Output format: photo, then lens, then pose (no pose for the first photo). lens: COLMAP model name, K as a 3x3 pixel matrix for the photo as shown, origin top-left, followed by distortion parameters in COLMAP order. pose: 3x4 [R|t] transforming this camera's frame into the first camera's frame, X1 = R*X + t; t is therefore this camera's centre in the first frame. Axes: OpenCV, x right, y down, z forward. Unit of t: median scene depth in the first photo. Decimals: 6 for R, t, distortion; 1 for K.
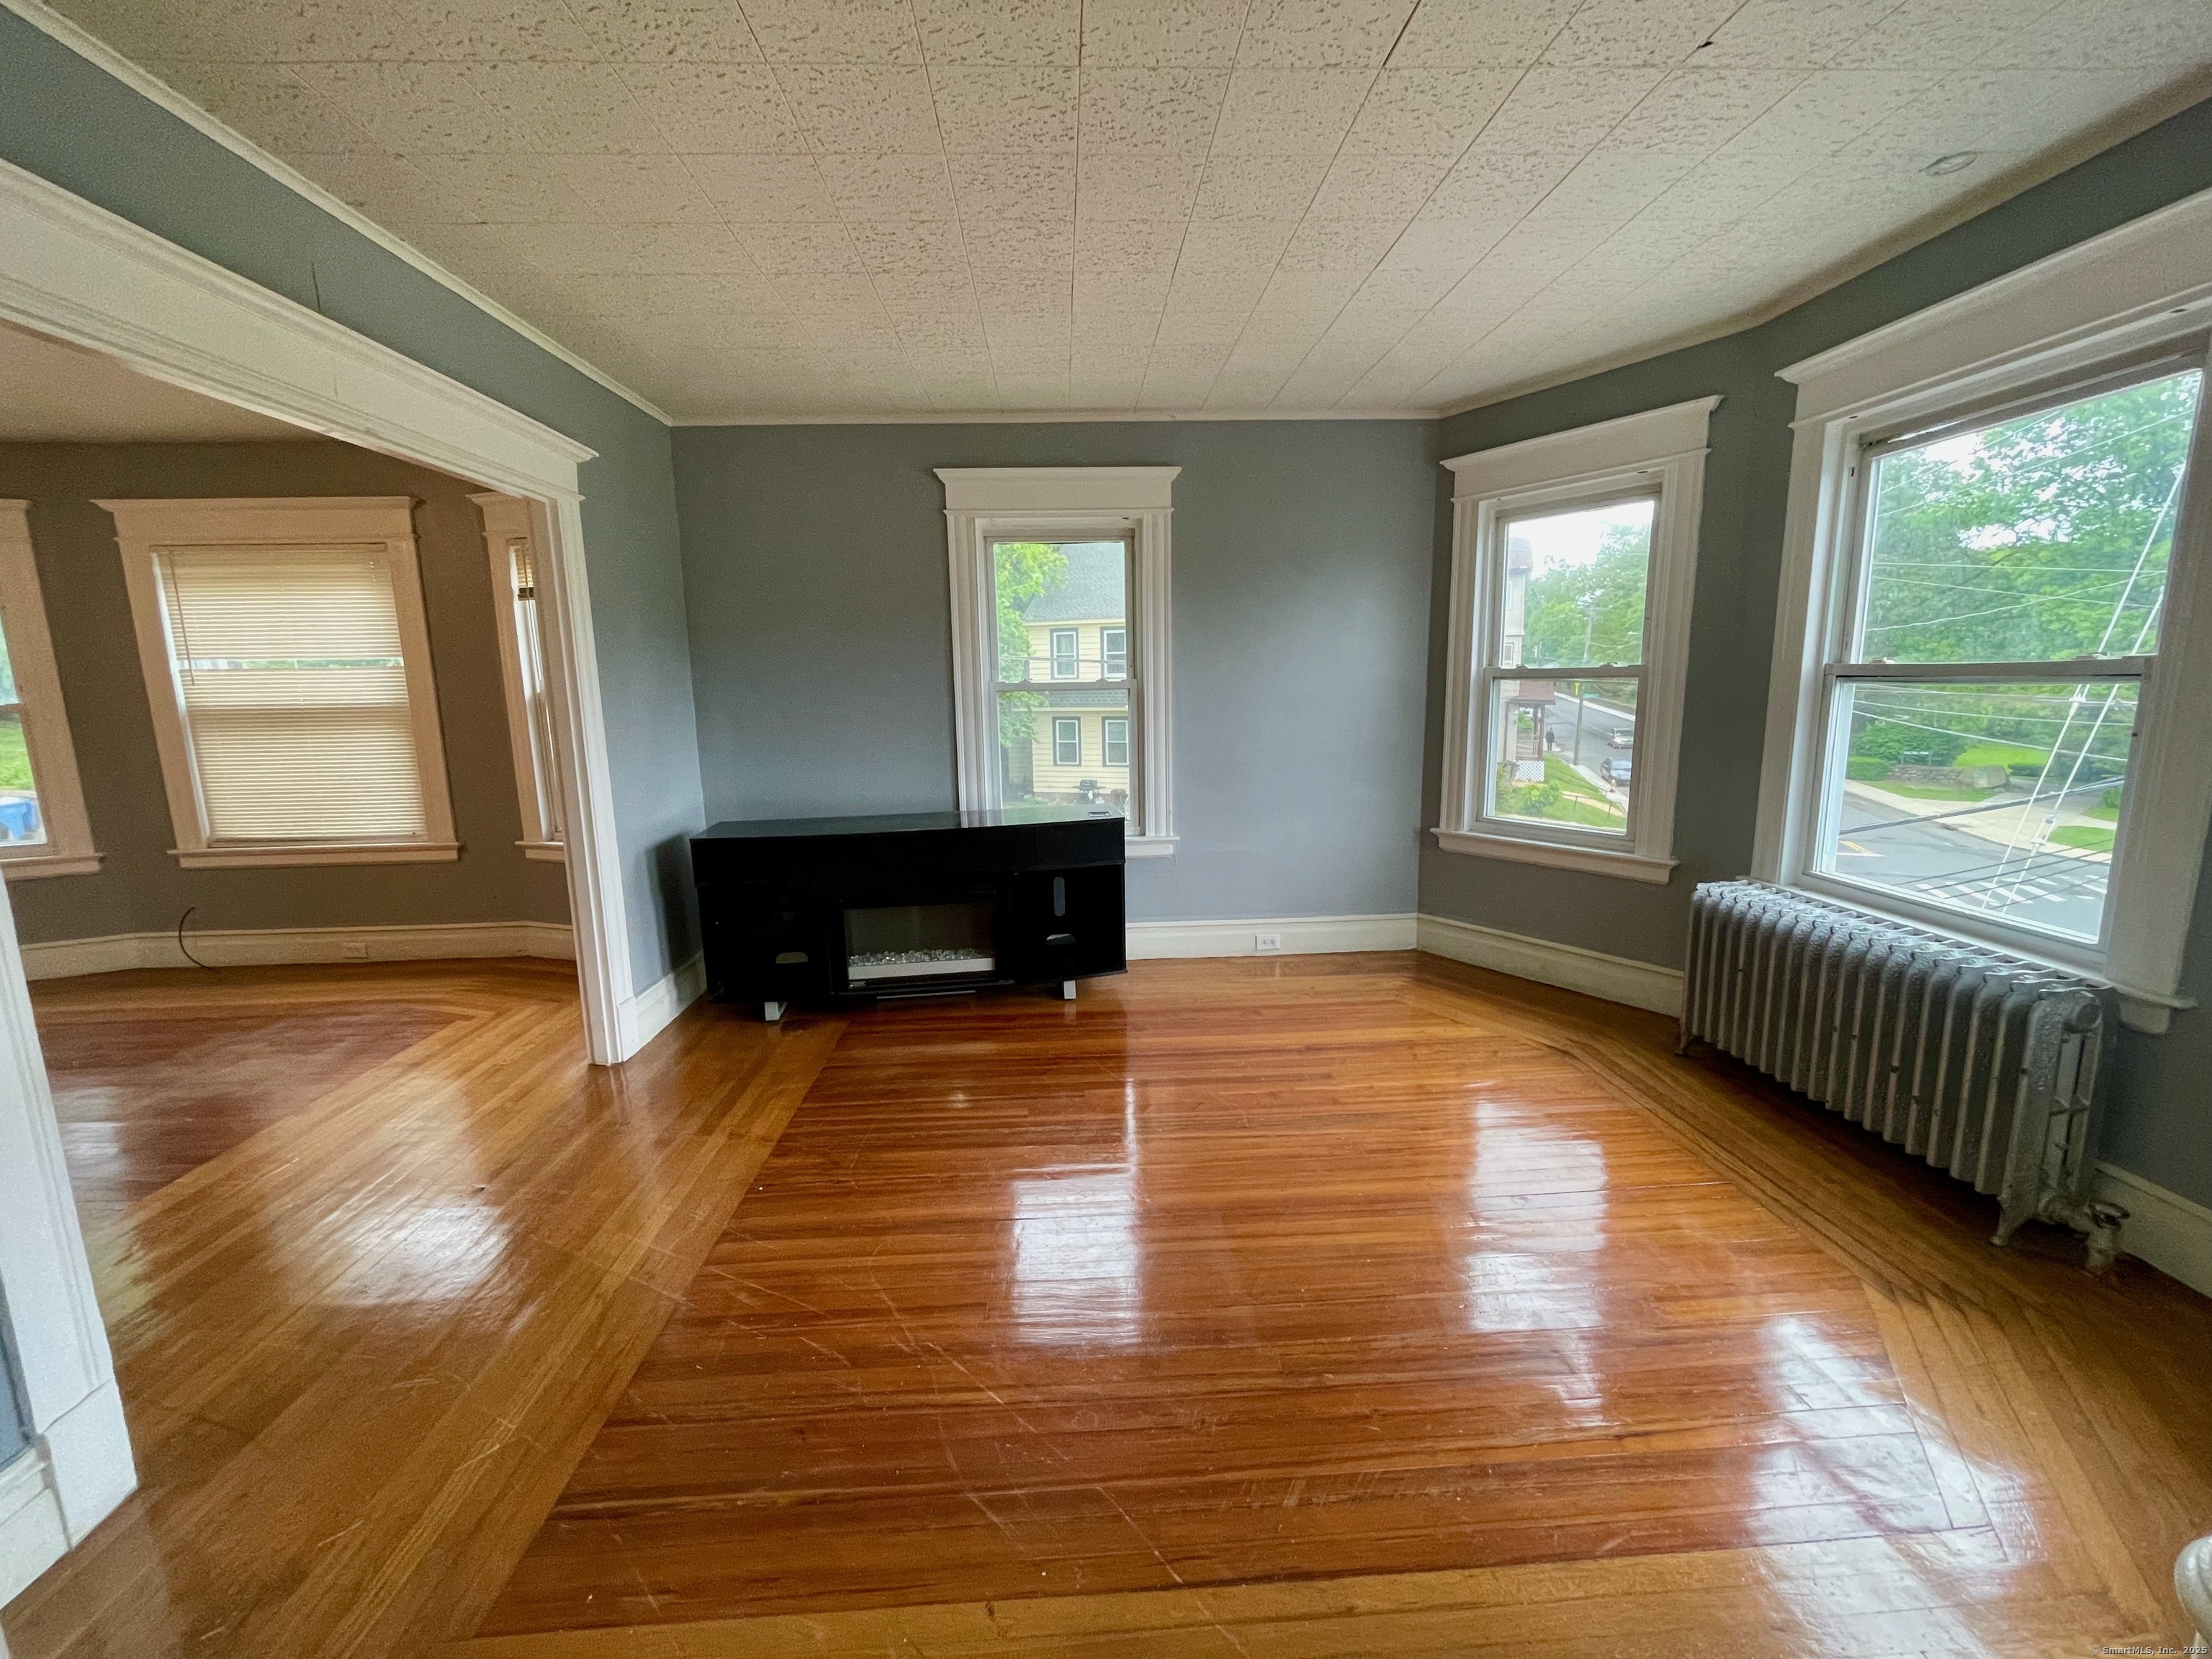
lens RADIAL K [[883.4, 0, 1100.9], [0, 883.4, 823.3], [0, 0, 1]] dist [-0.020756, -0.000061]
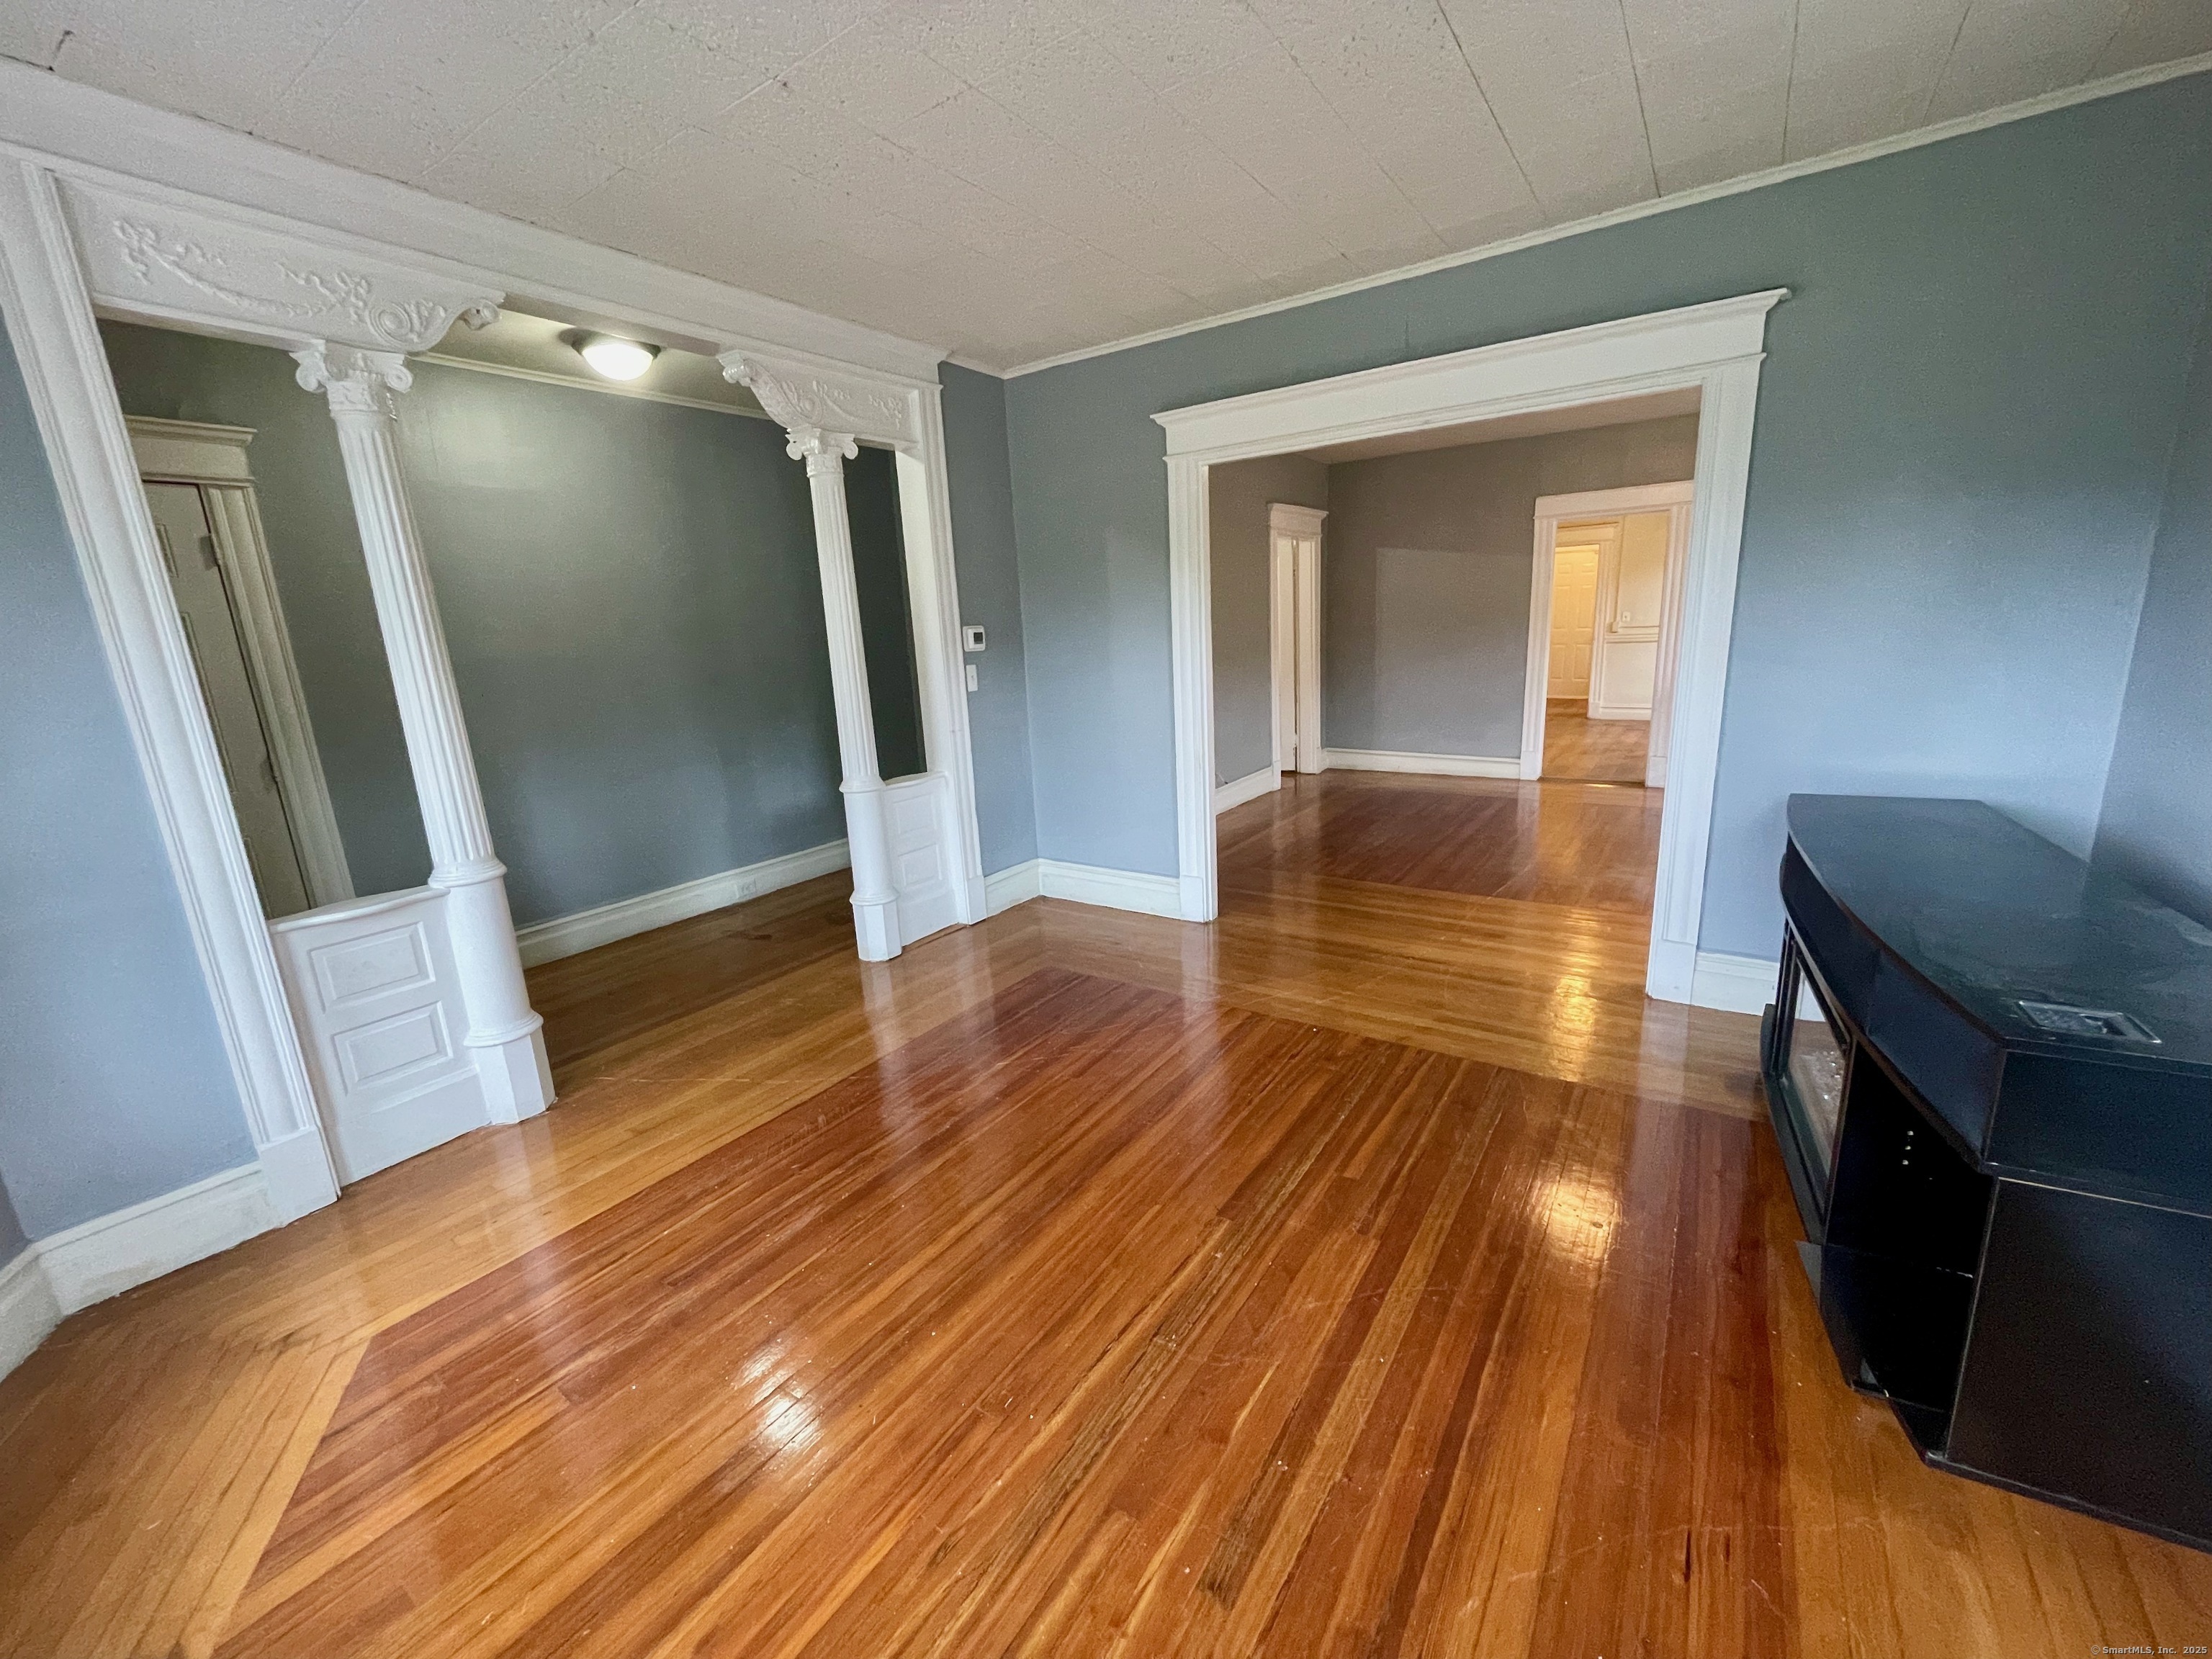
lens RADIAL K [[889.1, 0, 1107.5], [0, 889.1, 823.9], [0, 0, 1]] dist [-0.002757, -0.000093]
pose [[-0.602925, 0.224745, -0.765488, 0.701903], [-0.068609, 0.941339, 0.330413, -0.250786], [0.794842, 0.251733, -0.552138, 1.464616]]
